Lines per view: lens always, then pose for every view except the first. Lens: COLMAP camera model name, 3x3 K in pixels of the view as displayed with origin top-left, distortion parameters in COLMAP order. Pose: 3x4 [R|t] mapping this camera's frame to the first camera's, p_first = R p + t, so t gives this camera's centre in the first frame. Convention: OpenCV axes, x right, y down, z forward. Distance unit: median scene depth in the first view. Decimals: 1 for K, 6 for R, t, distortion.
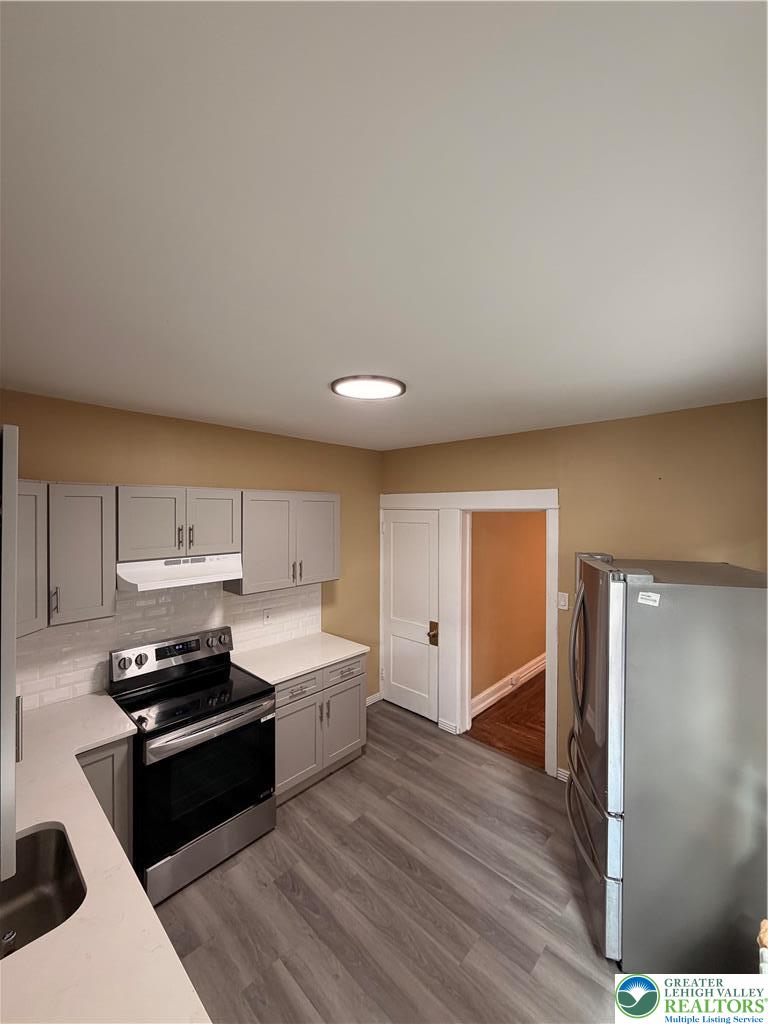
lens RADIAL K [[407.0, 0, 384.1], [0, 407.0, 512.0], [0, 0, 1]] dist [0.003901, -0.000457]
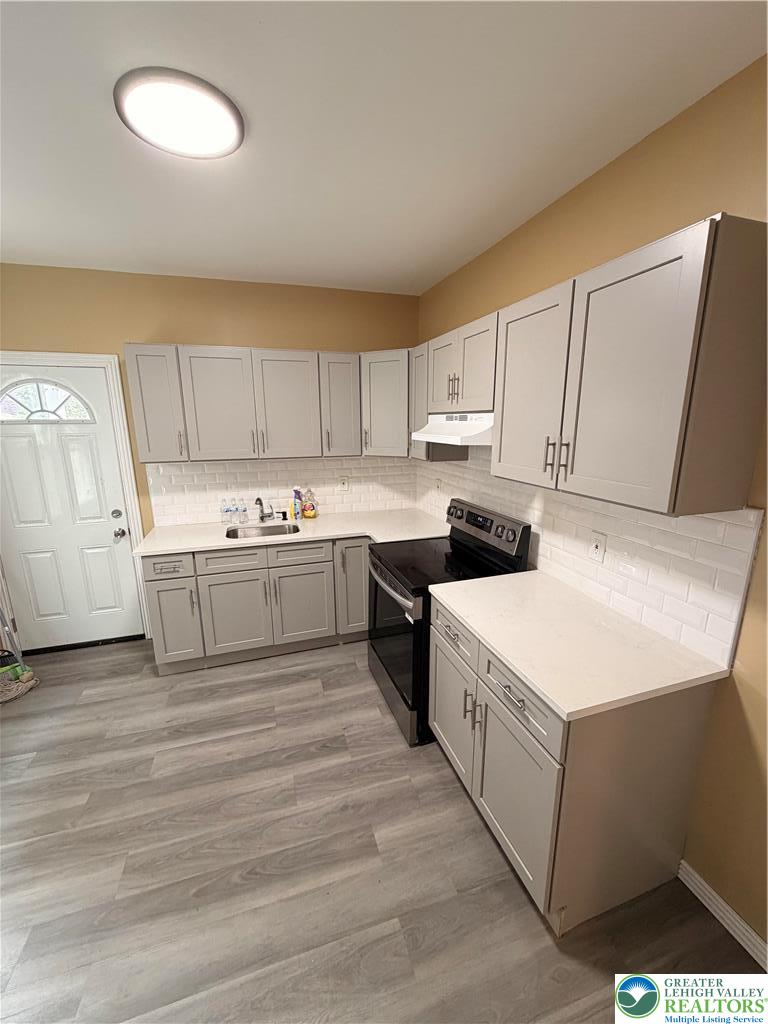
lens RADIAL K [[407.0, 0, 380.2], [0, 407.0, 509.1], [0, 0, 1]] dist [0.003901, -0.000457]
pose [[-0.481379, 0.194377, -0.854688, 0.419756], [0.002663, 0.975421, 0.220335, 0.131735], [0.876508, 0.103789, -0.470065, 1.426901]]
